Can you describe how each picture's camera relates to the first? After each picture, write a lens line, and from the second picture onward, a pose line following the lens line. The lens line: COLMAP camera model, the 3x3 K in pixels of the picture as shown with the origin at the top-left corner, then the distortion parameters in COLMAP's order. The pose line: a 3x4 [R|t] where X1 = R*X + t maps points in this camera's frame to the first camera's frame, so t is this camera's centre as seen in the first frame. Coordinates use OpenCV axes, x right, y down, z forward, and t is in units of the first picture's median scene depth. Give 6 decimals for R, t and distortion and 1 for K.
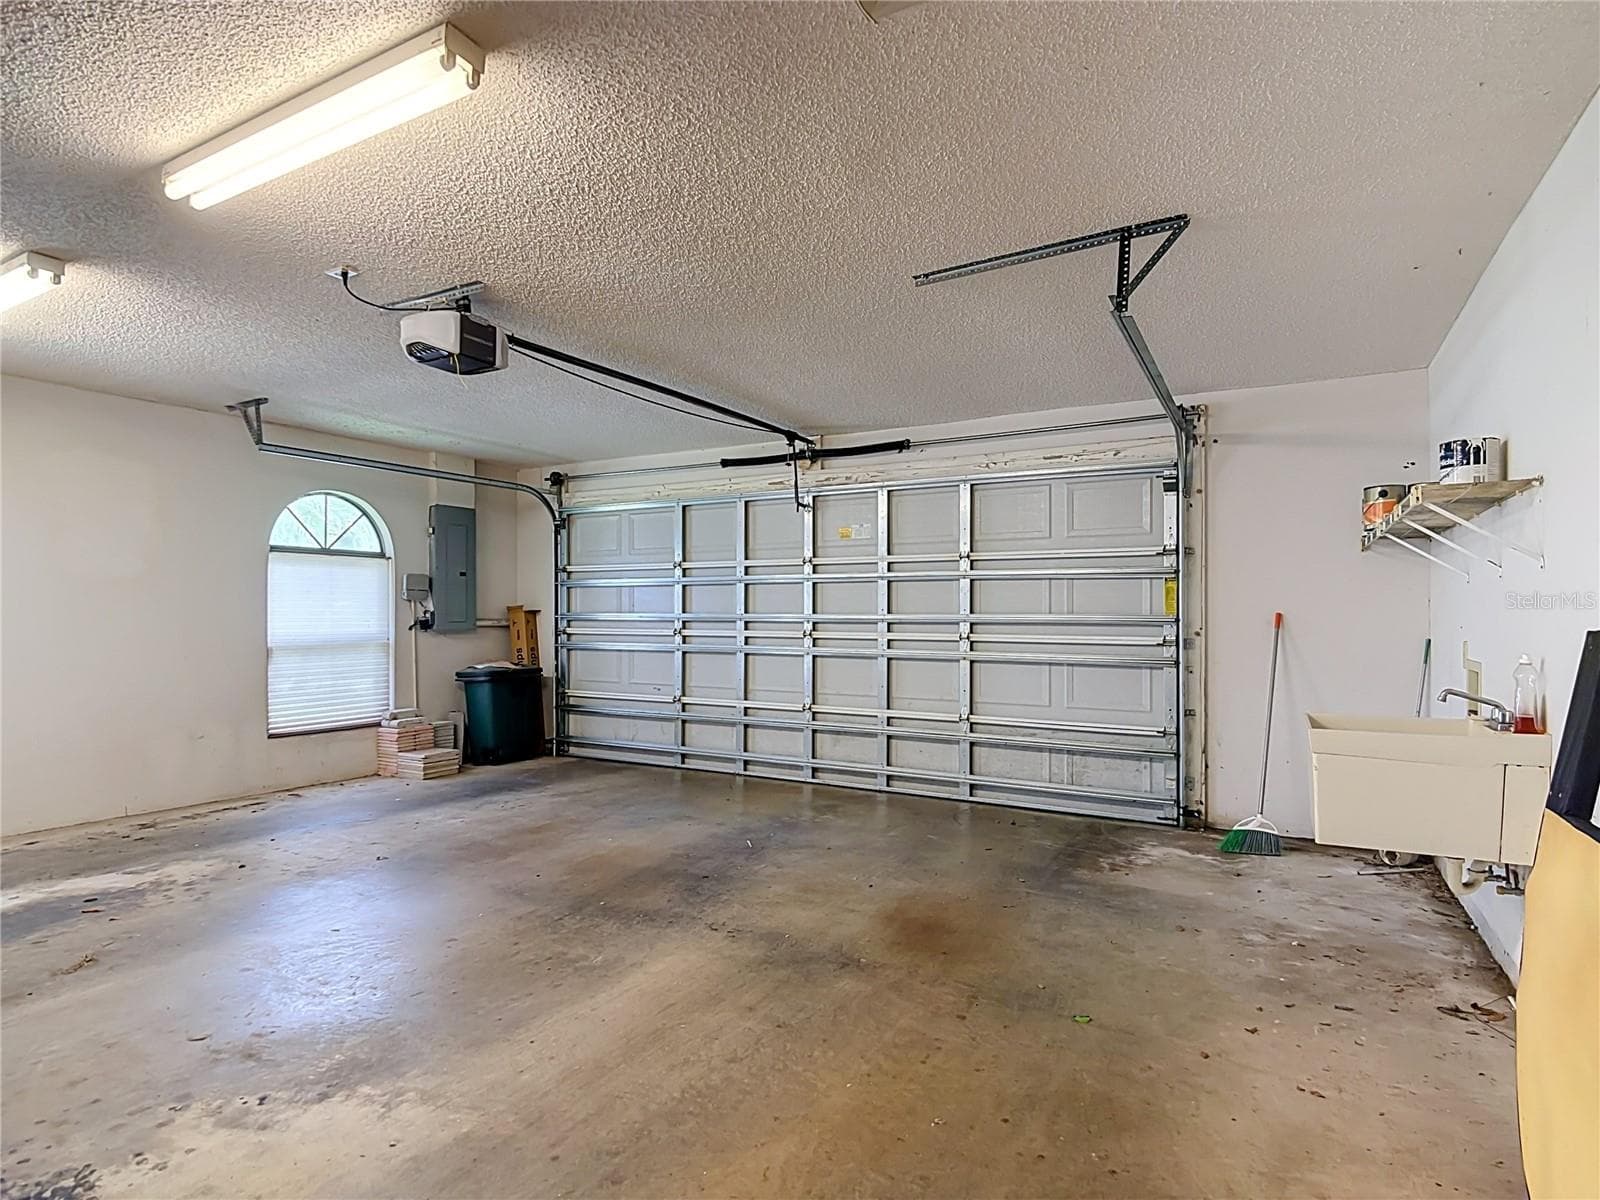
lens RADIAL K [[863.4, 0, 797.7], [0, 863.4, 605.3], [0, 0, 1]] dist [0.002101, -0.031967]
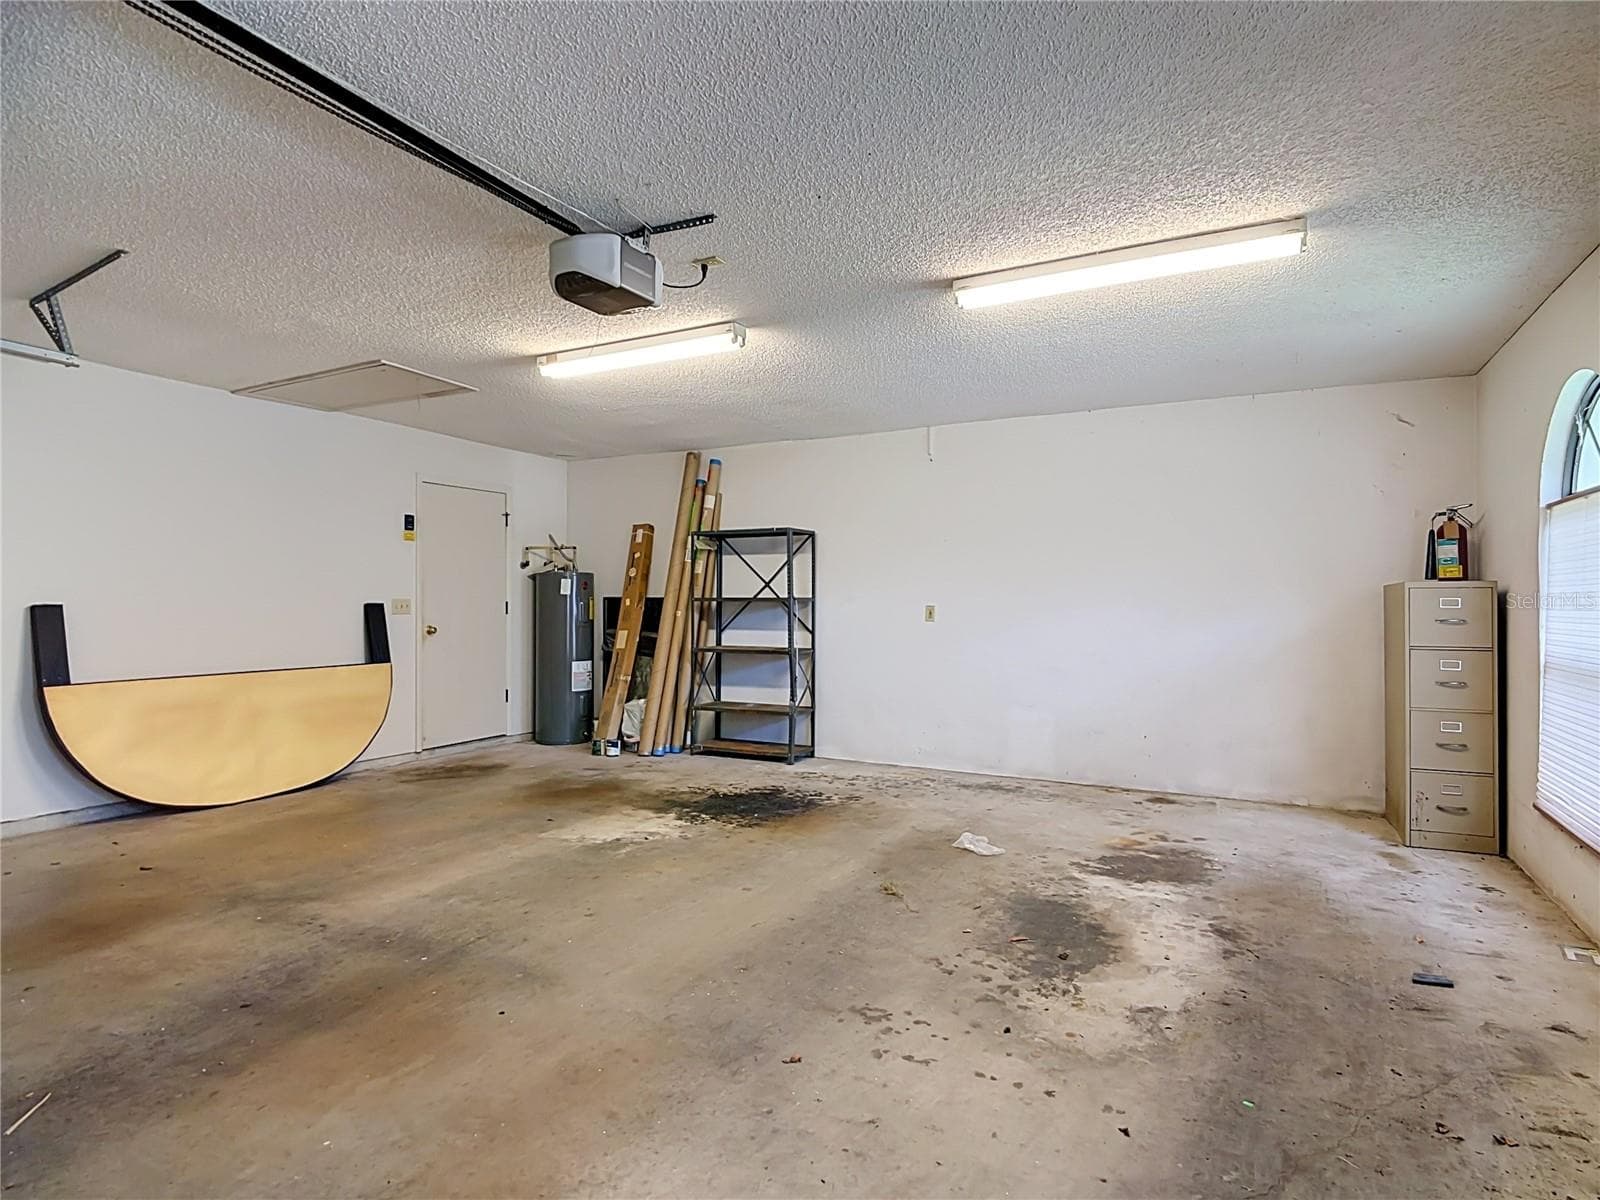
lens RADIAL K [[863.4, 0, 797.7], [0, 863.4, 605.3], [0, 0, 1]] dist [0.002101, -0.031967]
pose [[-0.999772, -0.002702, -0.021173, -0.567648], [-0.002727, 0.999996, 0.001140, 0.012072], [0.021169, 0.001197, -0.999775, 1.843117]]
